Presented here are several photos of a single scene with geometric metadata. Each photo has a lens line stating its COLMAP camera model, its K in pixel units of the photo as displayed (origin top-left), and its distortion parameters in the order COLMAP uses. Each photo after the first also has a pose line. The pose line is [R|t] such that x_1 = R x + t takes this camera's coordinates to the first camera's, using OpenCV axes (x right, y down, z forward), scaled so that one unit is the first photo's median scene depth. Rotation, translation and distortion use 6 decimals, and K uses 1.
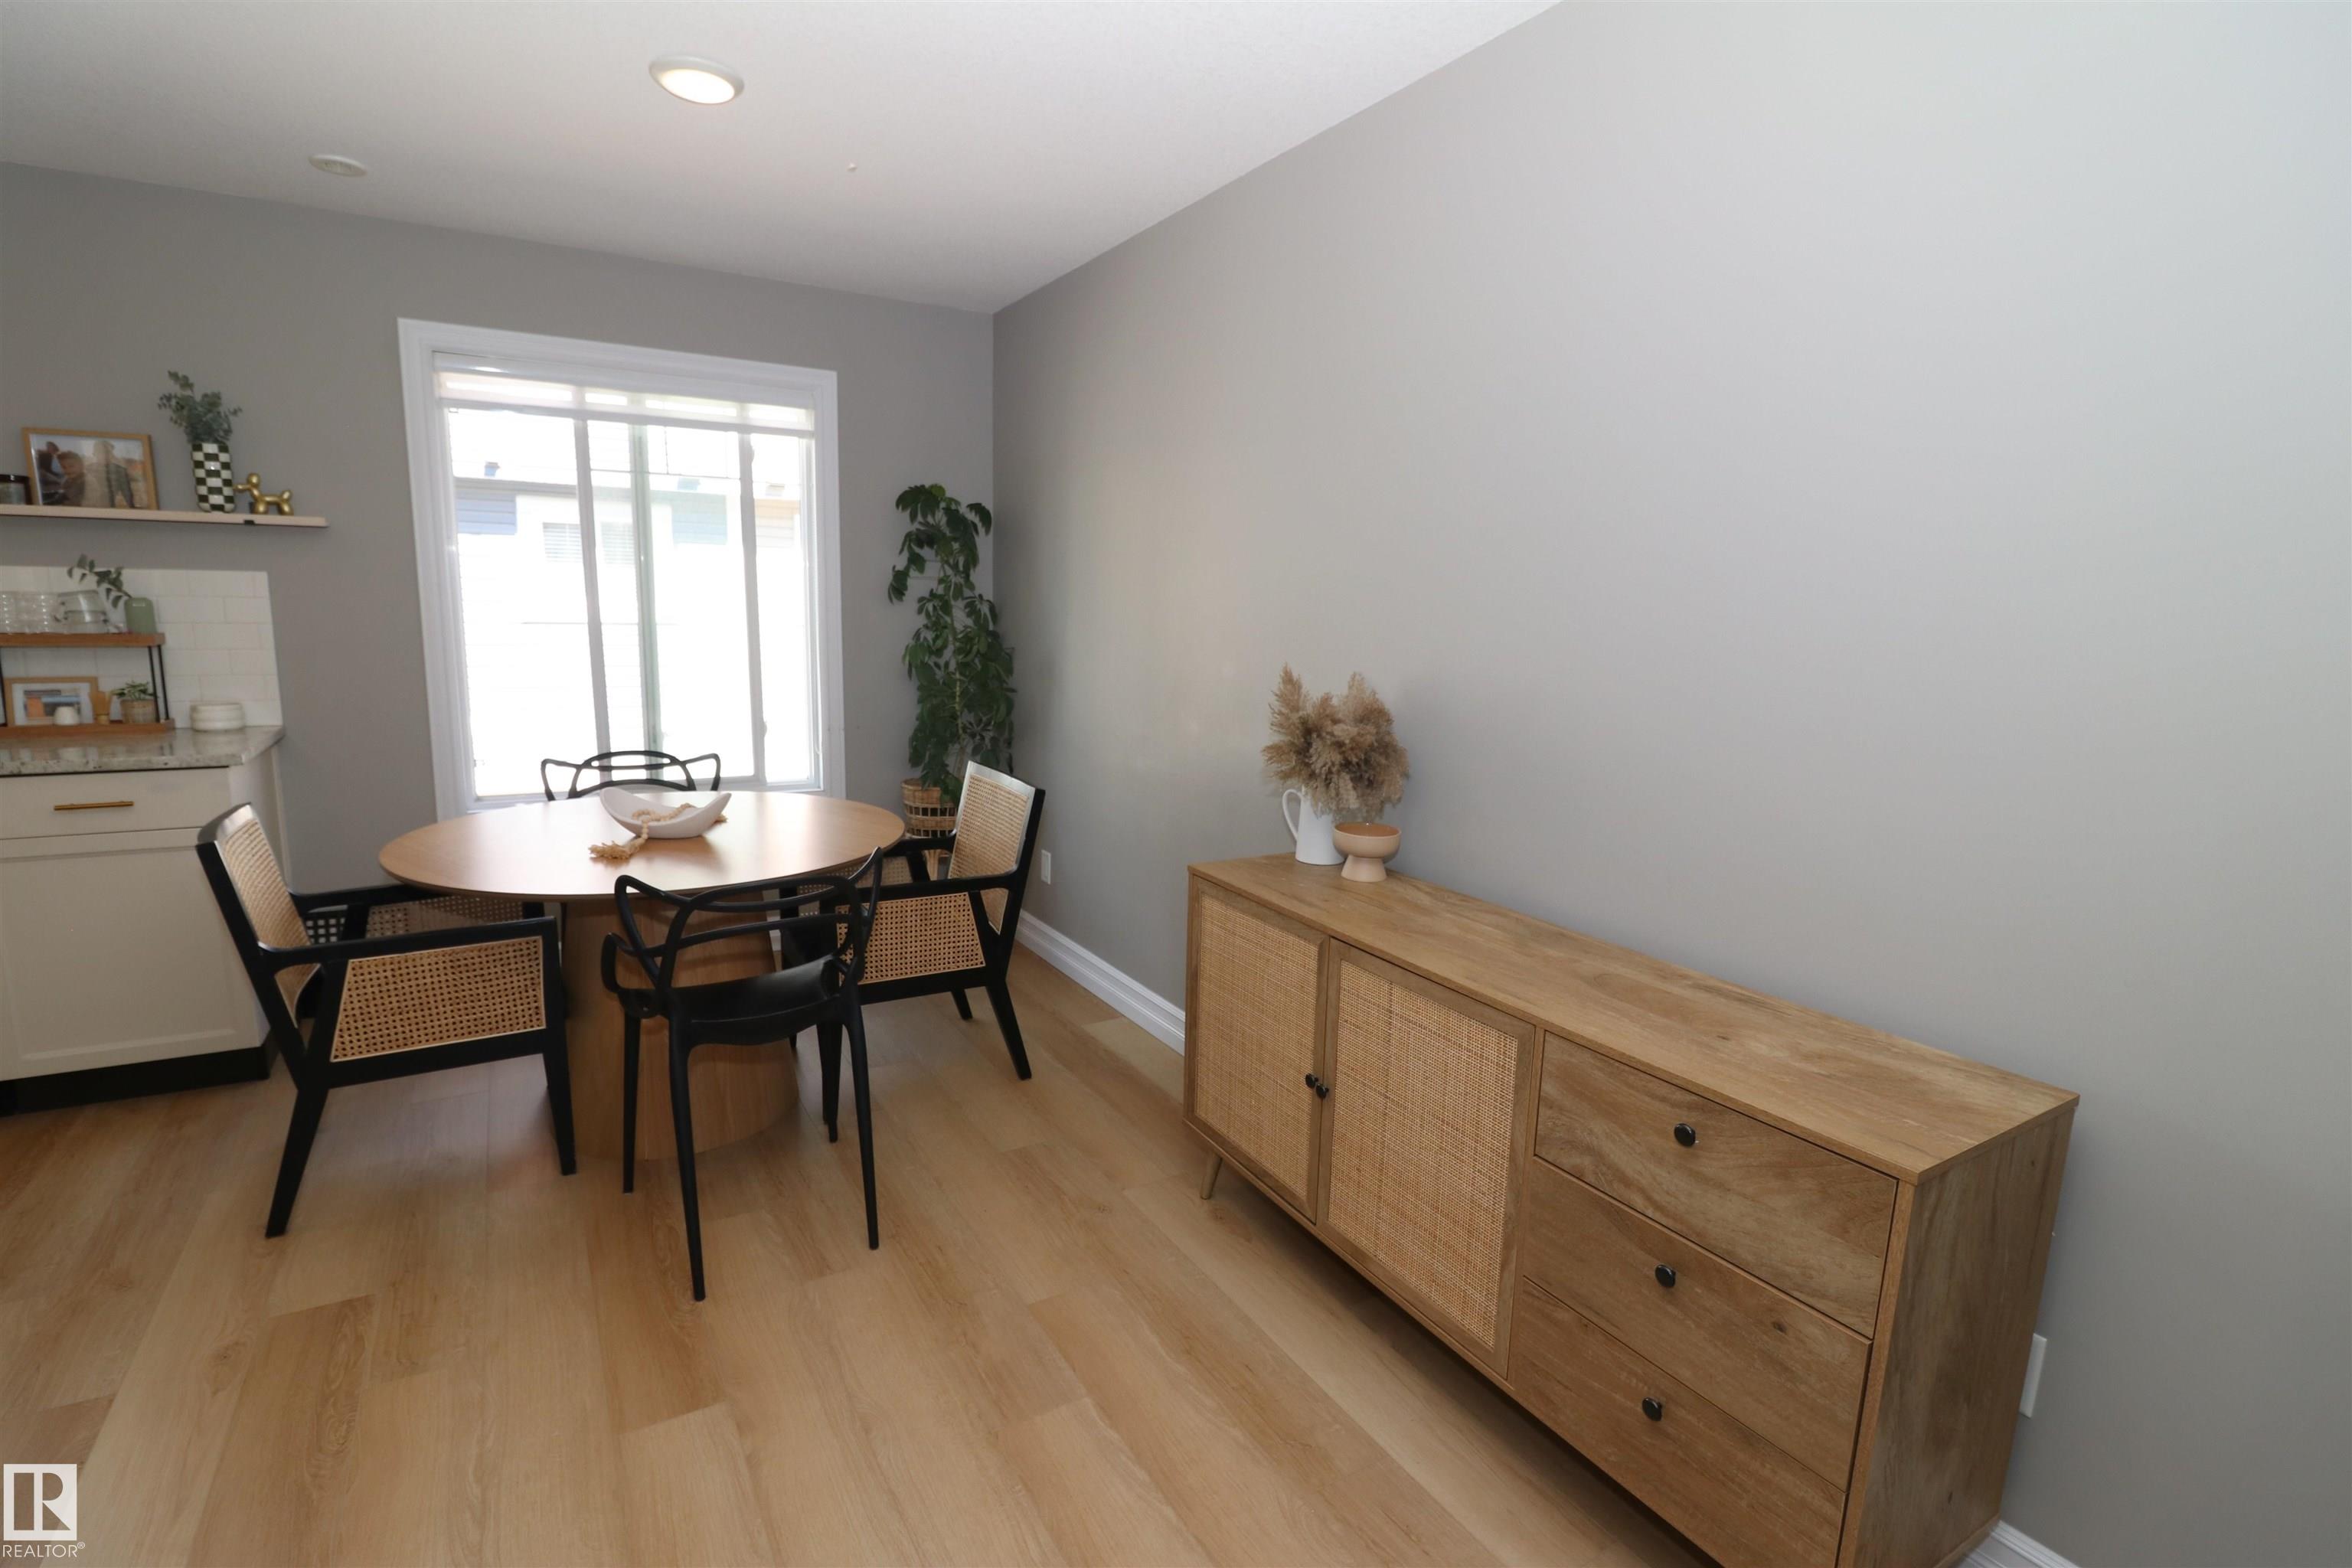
lens RADIAL K [[1089.6, 0, 1166.0], [0, 1089.6, 791.5], [0, 0, 1]] dist [0.001228, -0.014044]
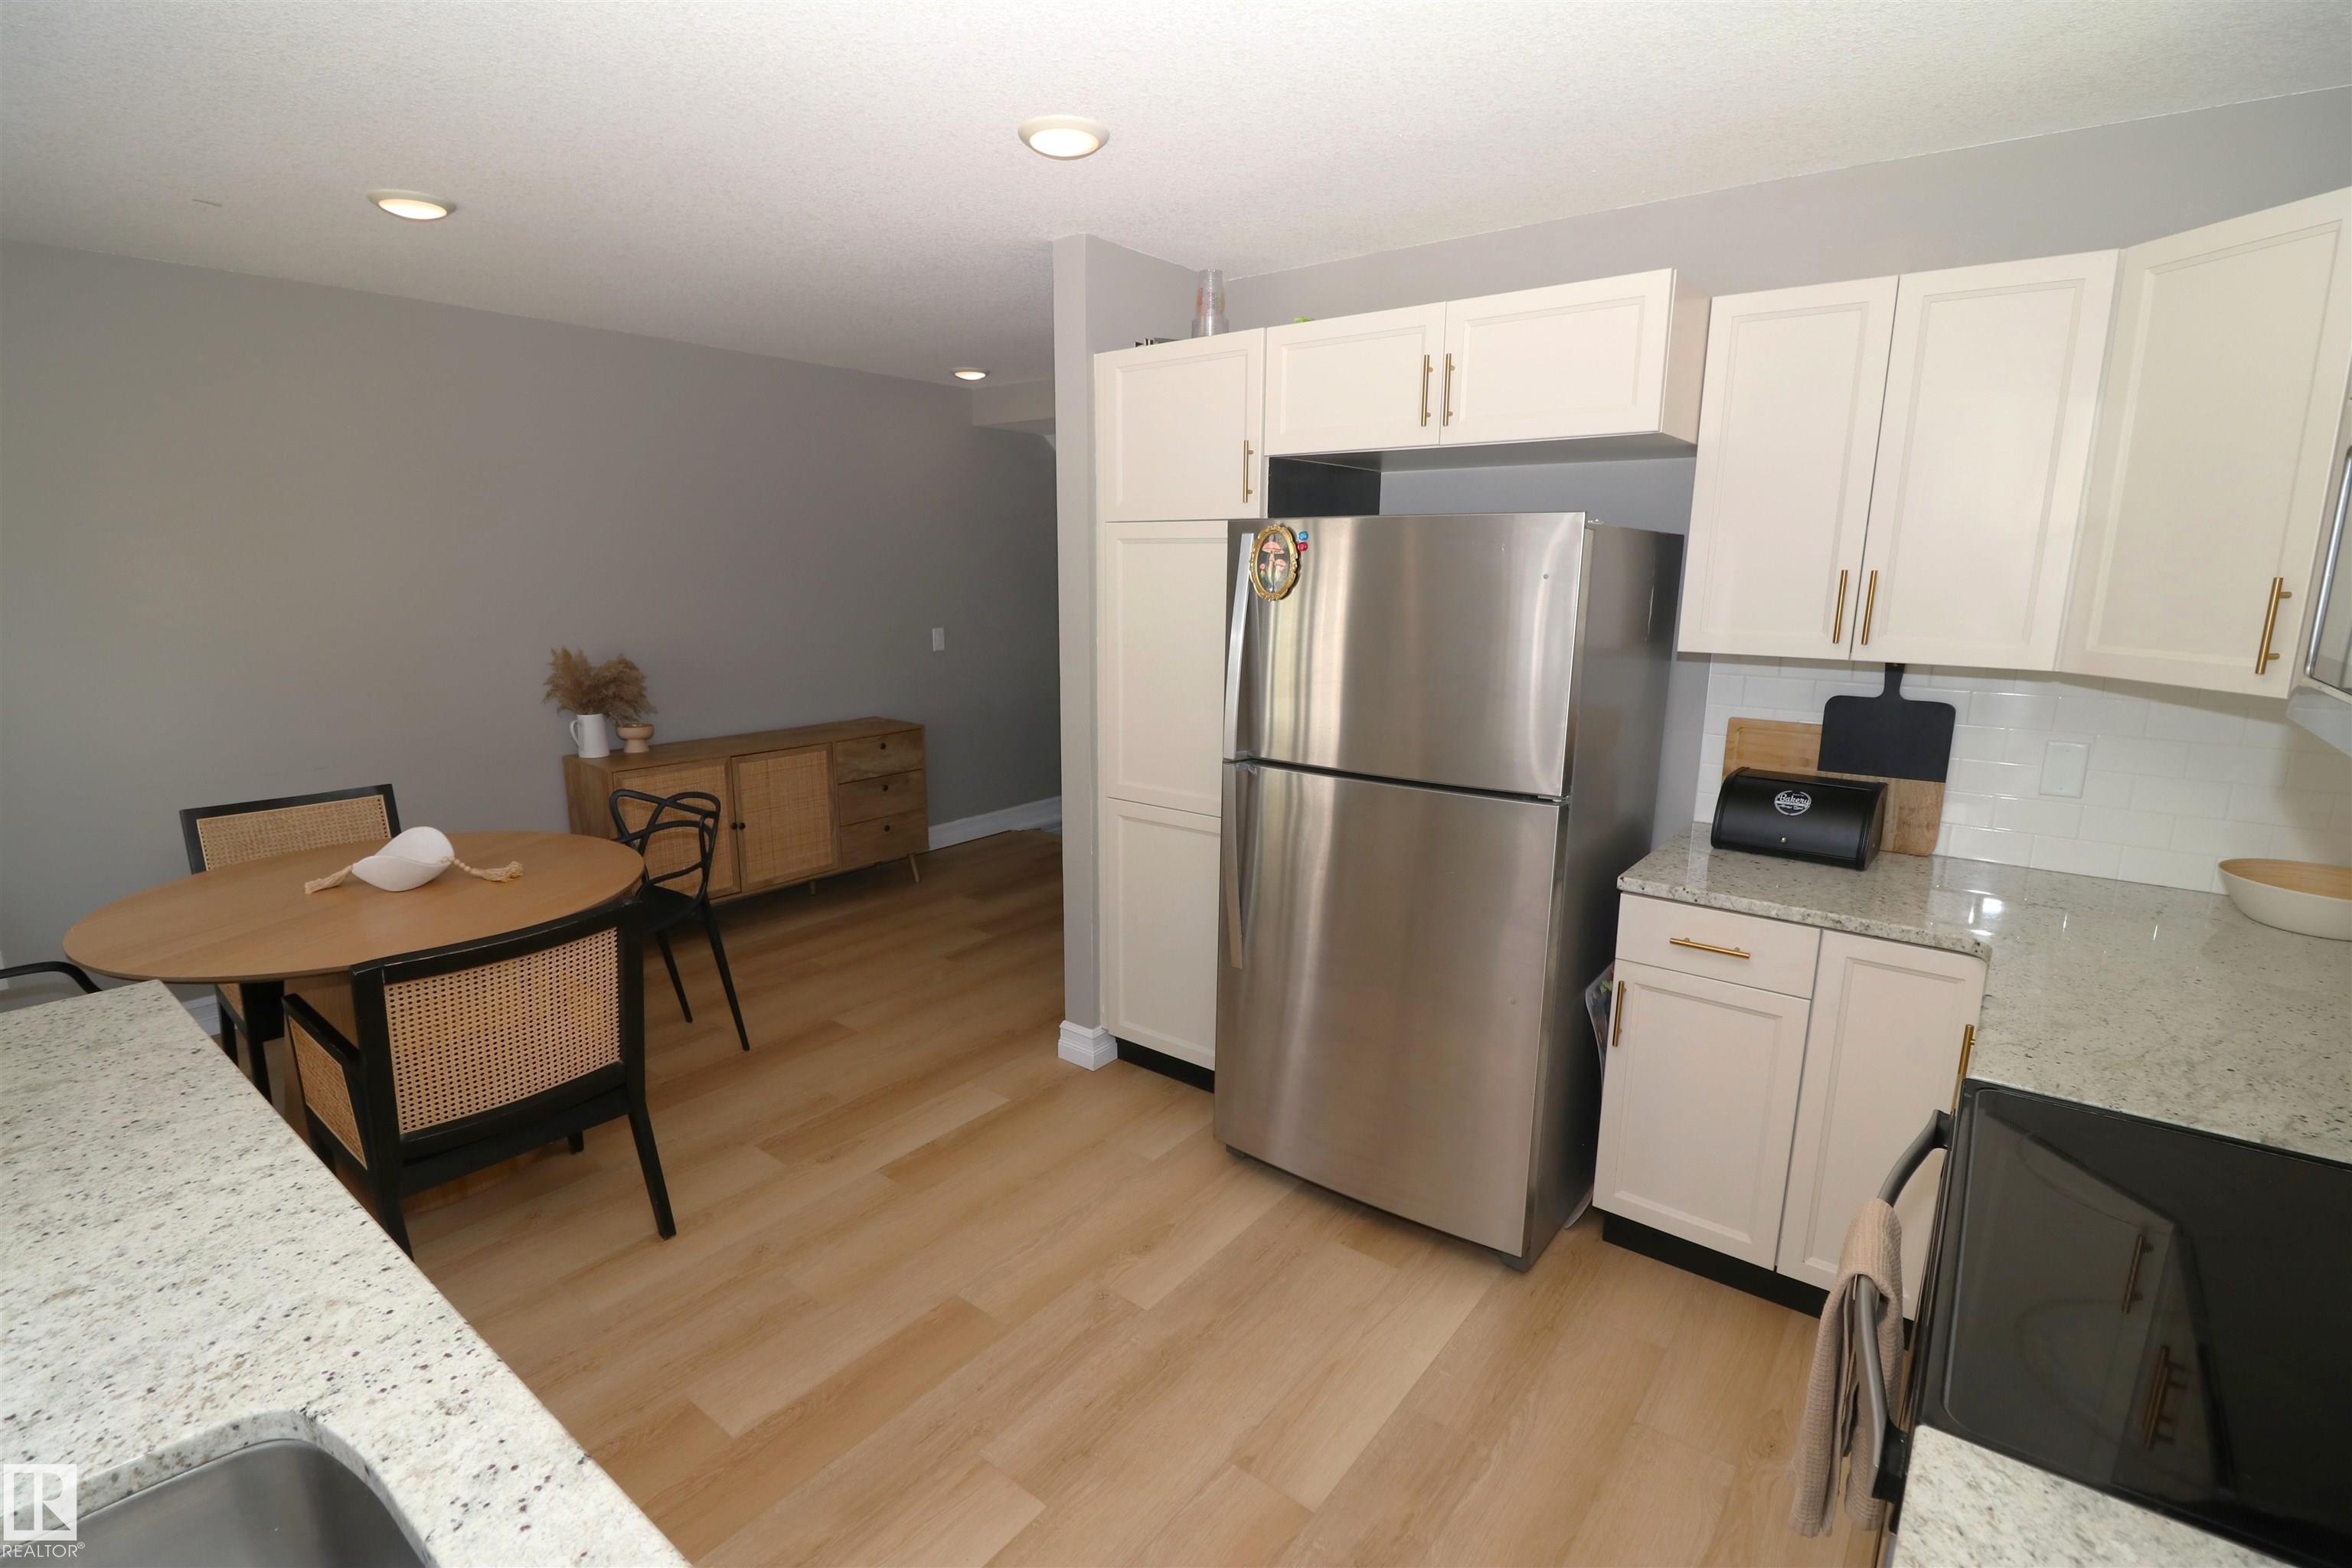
lens RADIAL K [[1089.6, 0, 1166.0], [0, 1089.6, 791.5], [0, 0, 1]] dist [0.001228, -0.014044]
pose [[-0.355527, -0.226630, 0.906774, -1.458831], [0.140235, 0.946243, 0.291478, -0.215767], [-0.924086, 0.230790, -0.304633, 0.574894]]
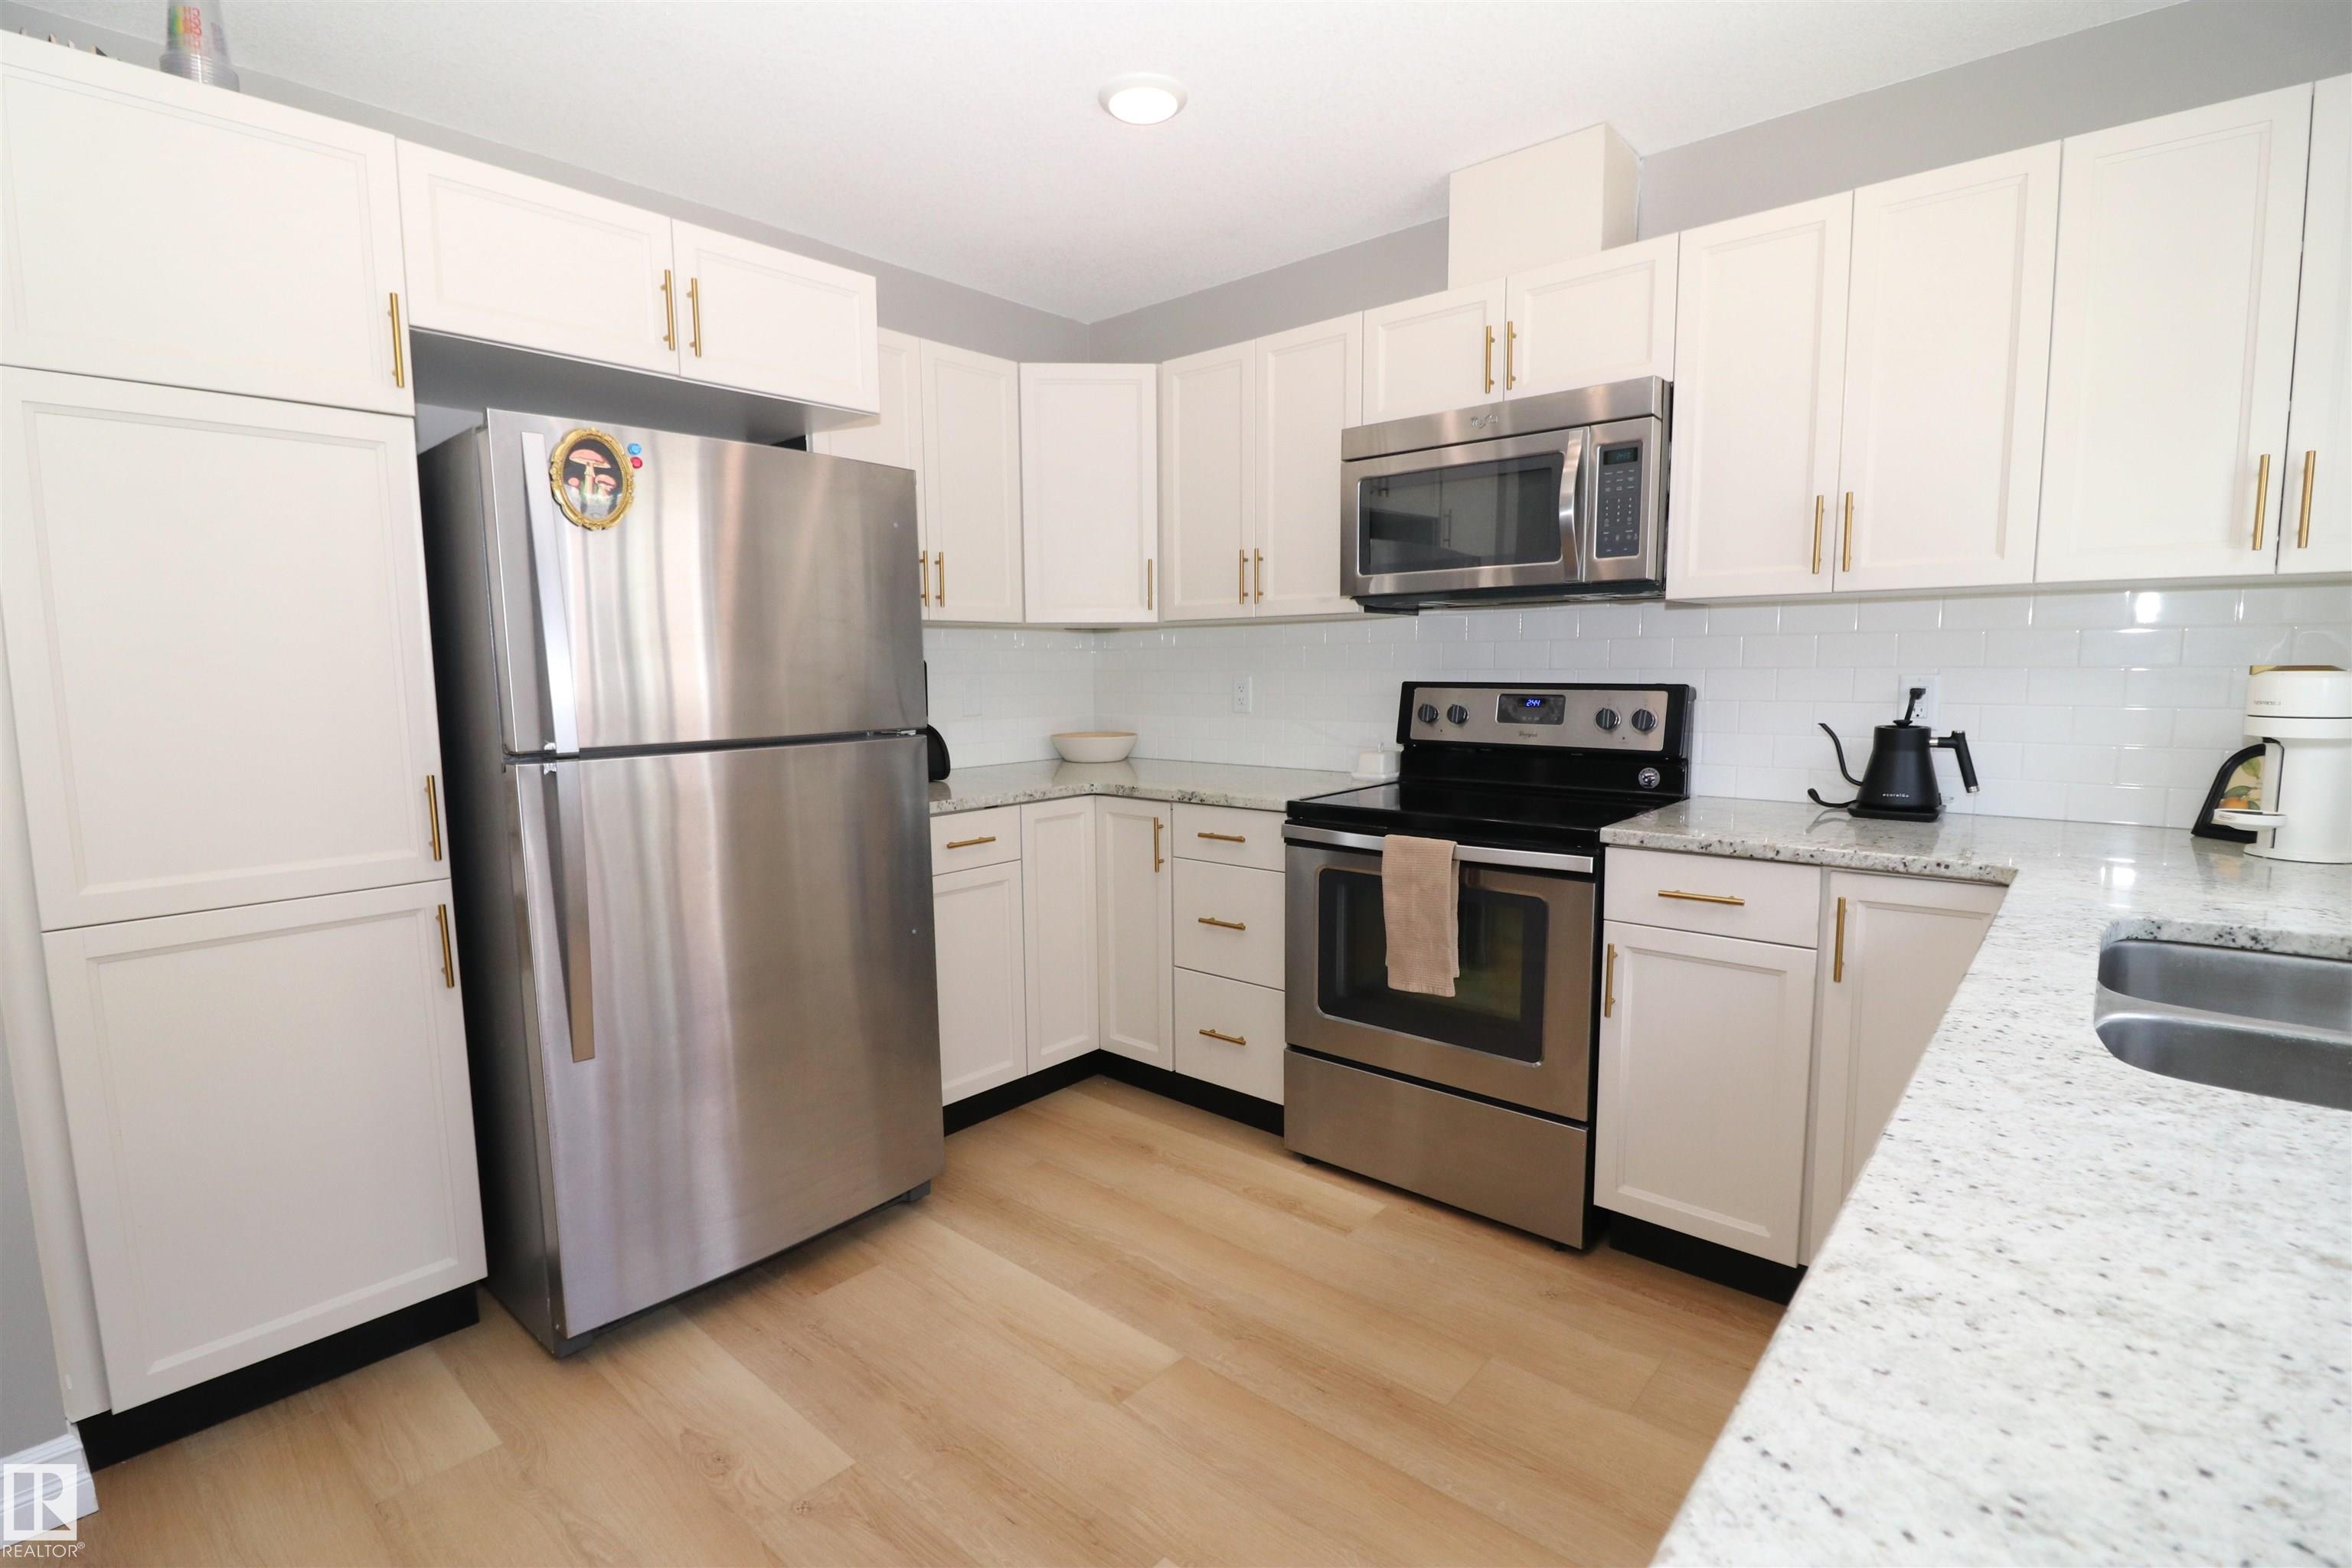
lens RADIAL K [[1089.6, 0, 1166.0], [0, 1089.6, 791.5], [0, 0, 1]] dist [0.001228, -0.014044]
pose [[-0.952429, 0.014104, -0.304433, -0.825075], [-0.070172, 0.961939, 0.264099, -0.143751], [0.296571, 0.272898, -0.915190, 0.907958]]
